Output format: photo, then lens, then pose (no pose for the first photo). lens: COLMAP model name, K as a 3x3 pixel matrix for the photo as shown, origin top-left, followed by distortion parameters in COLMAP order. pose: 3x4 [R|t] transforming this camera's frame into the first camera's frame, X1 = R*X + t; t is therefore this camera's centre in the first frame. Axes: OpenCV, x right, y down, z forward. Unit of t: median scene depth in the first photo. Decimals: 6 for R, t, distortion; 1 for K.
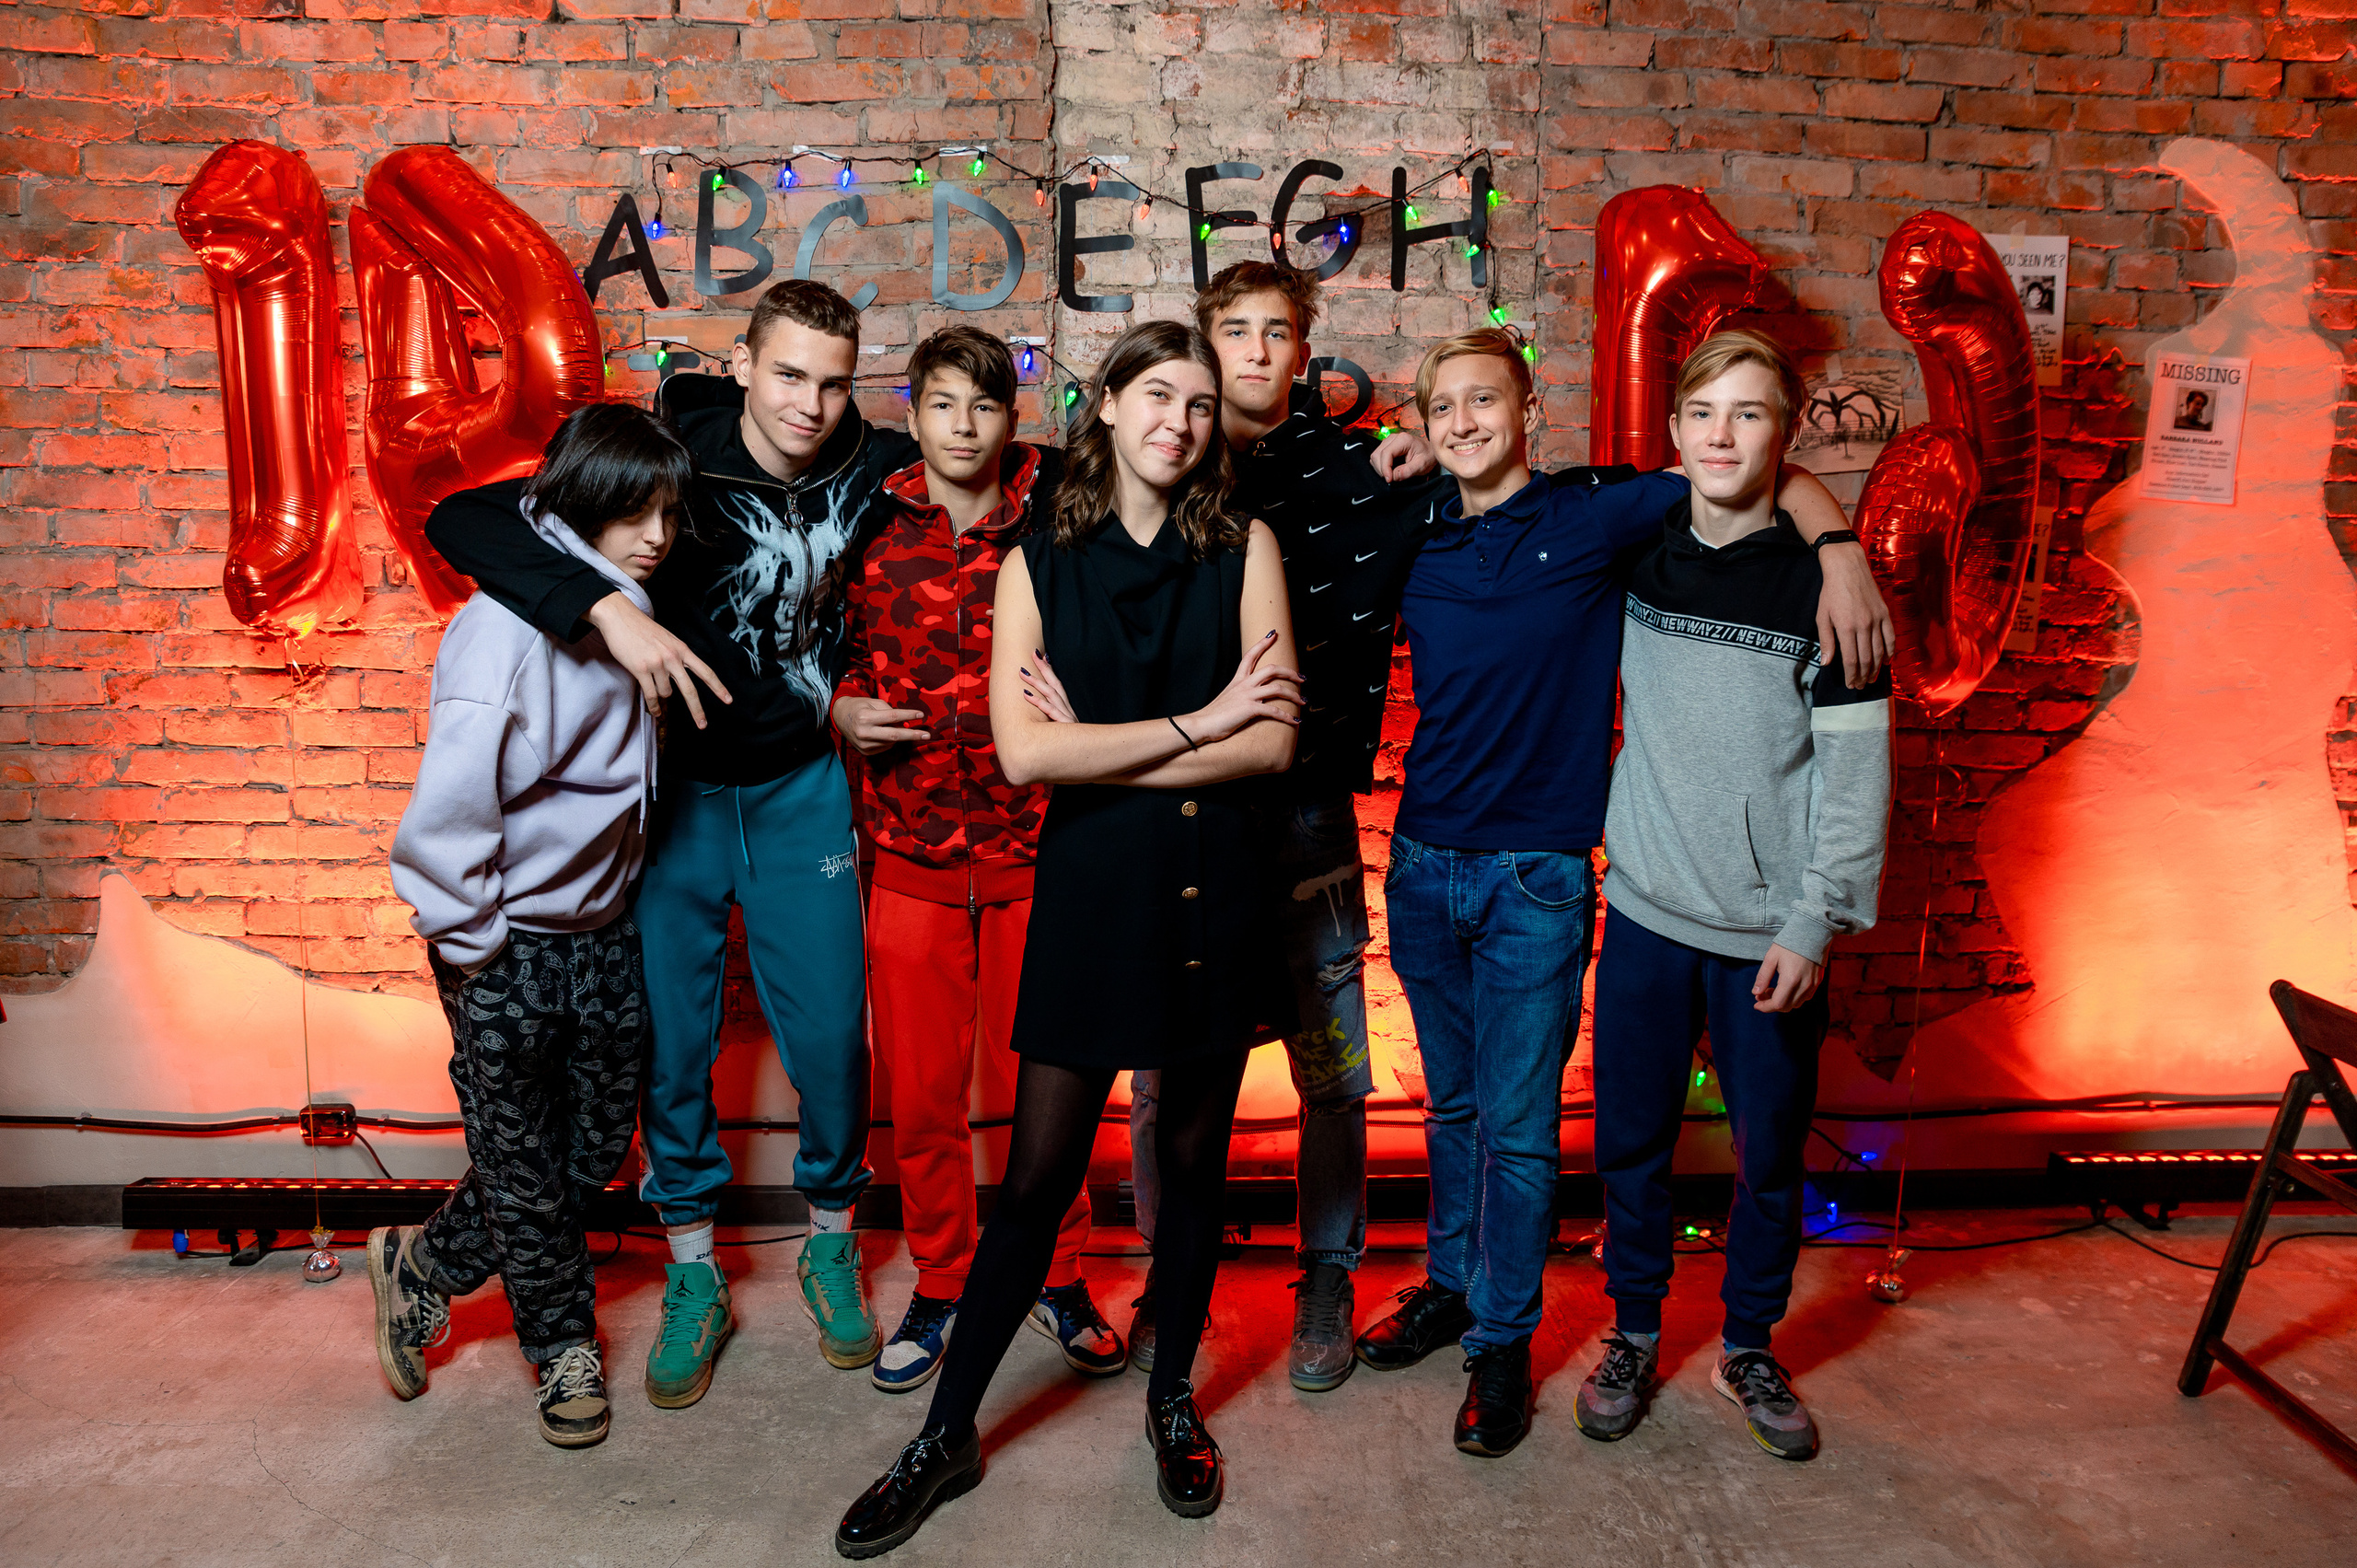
lens RADIAL K [[1622.8, 0, 1236.7], [0, 1622.8, 799.3], [0, 0, 1]] dist [-0.133741, 0.087612]
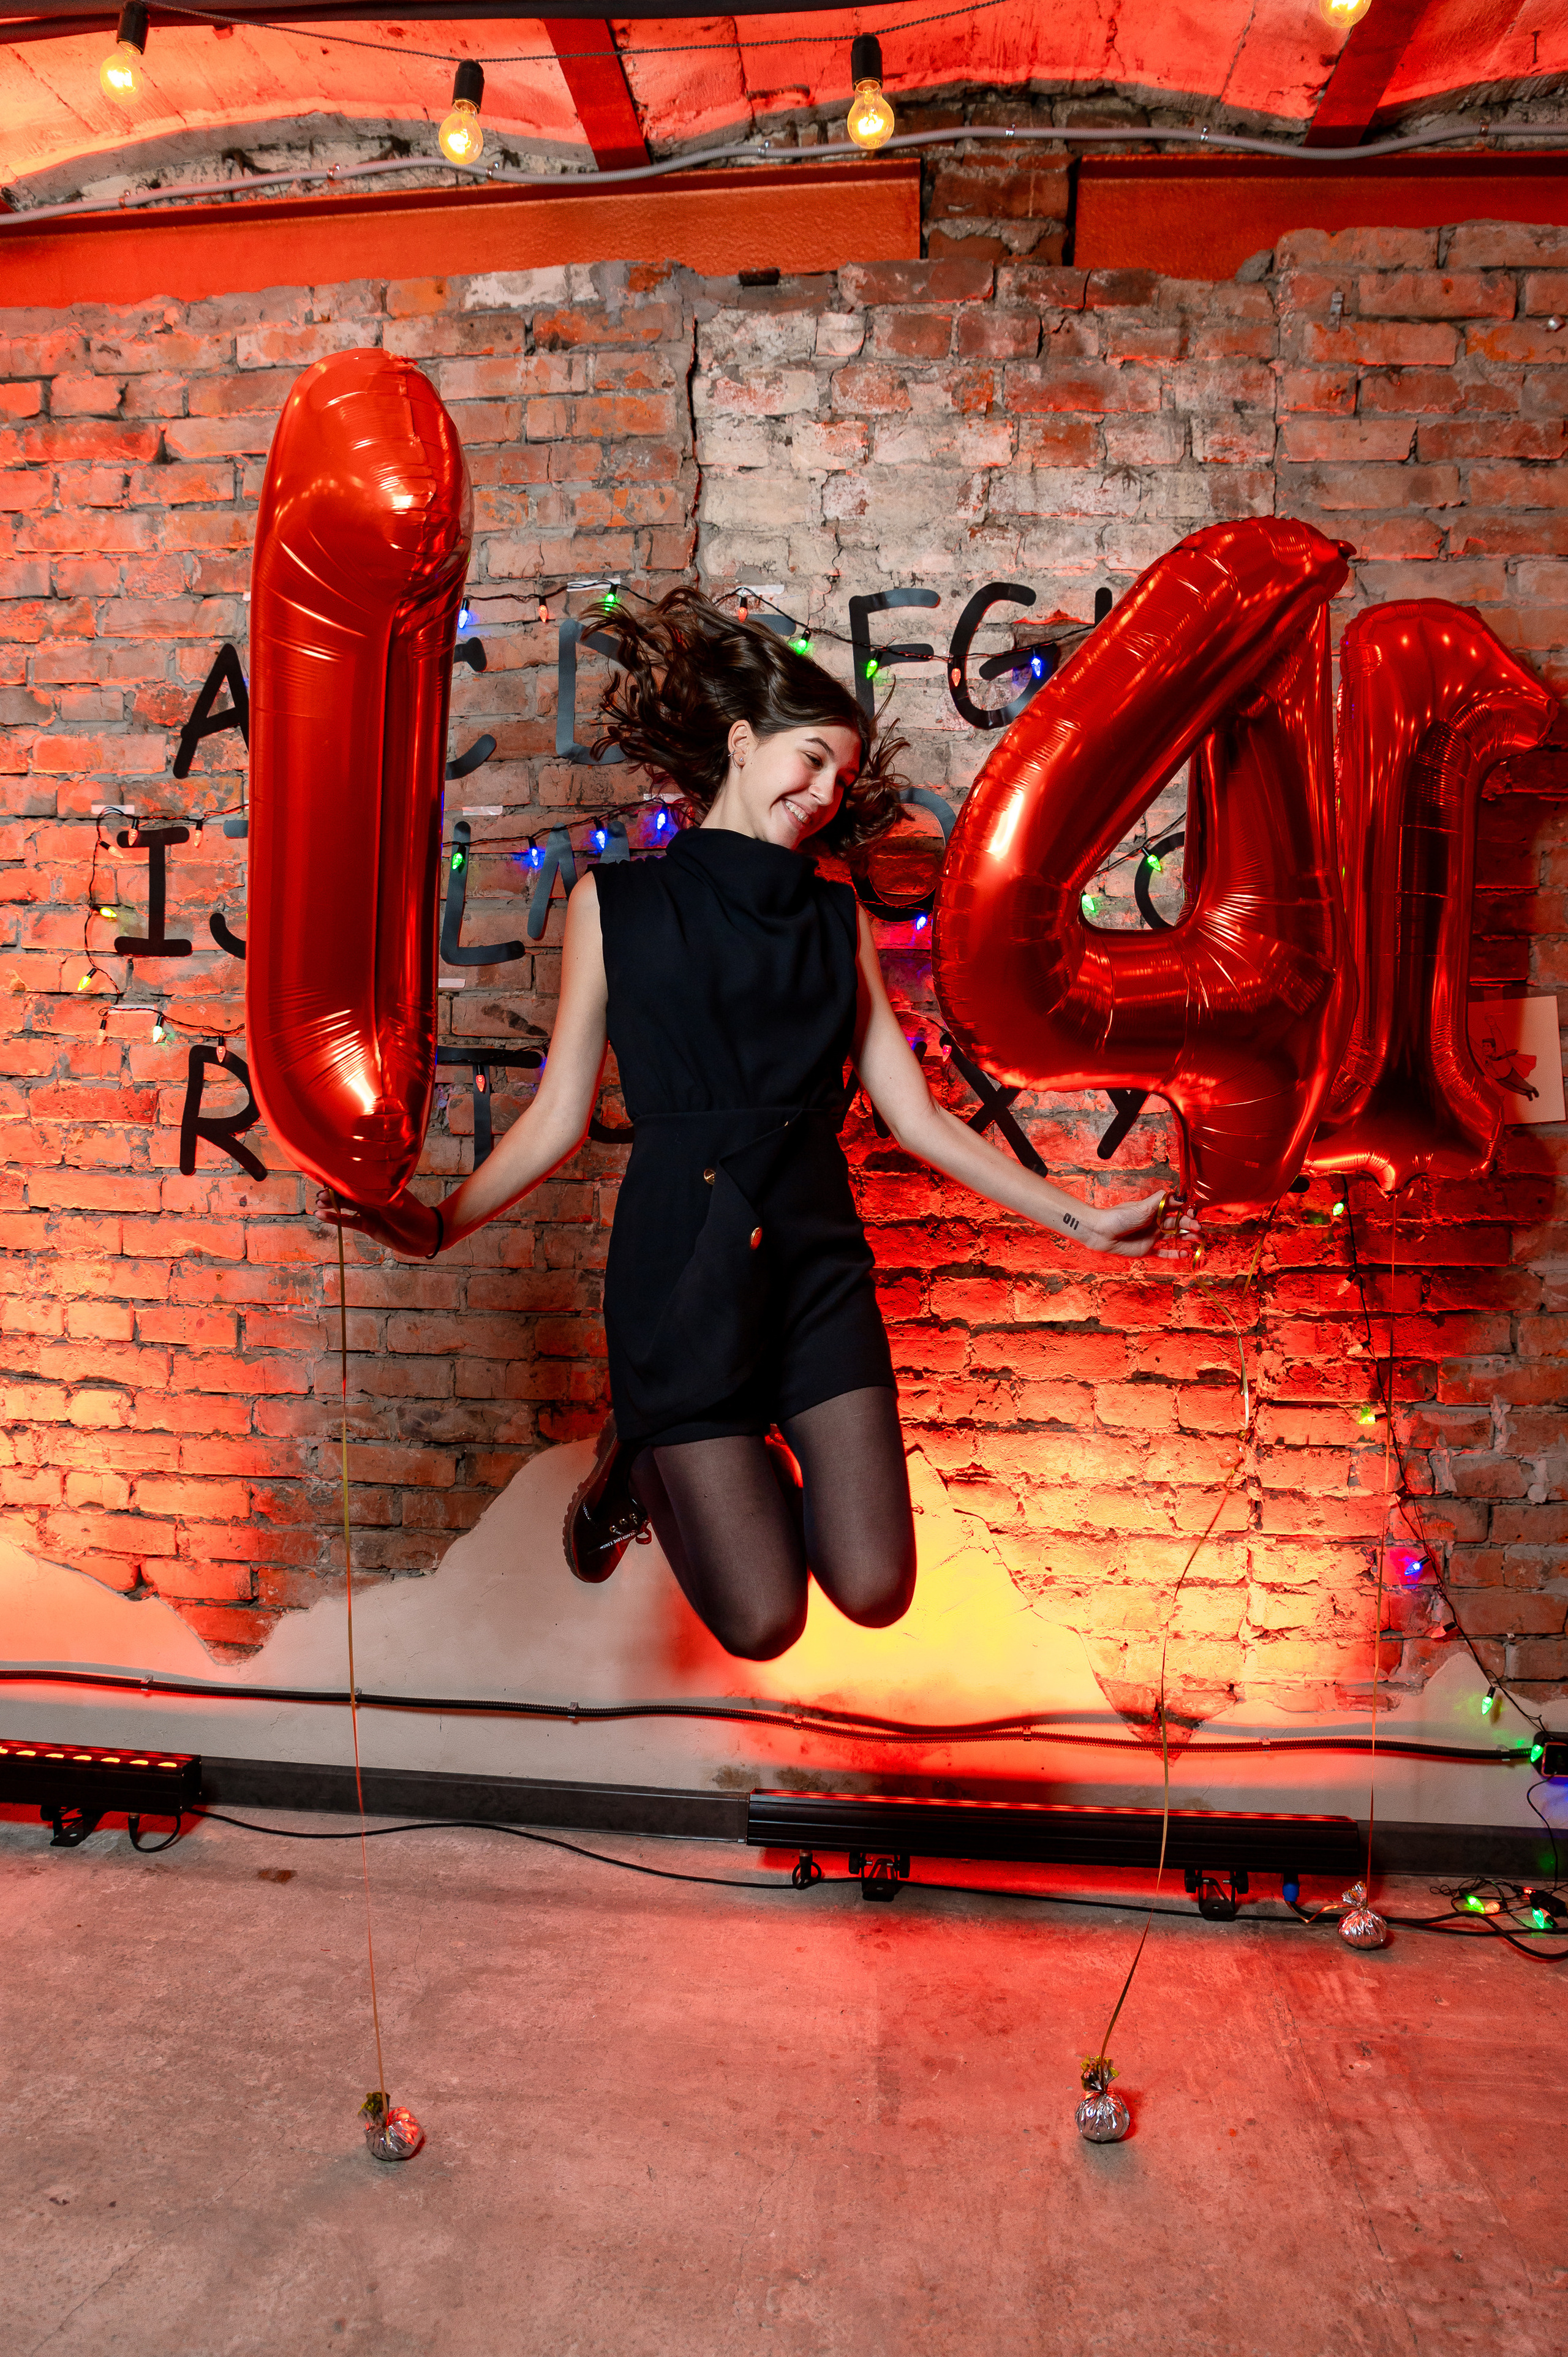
lens RADIAL K [[1622.8, 0, 811.6], [0, 1622.8, 1160.0], [0, 0, 1]] dist [-0.133741, 0.087612]
pose [[0.988153, 0.014048, -0.152830, 0.083712], [-0.027498, 0.995894, -0.086255, -0.020490], [0.150991, 0.089436, 0.984481, 0.179482]]
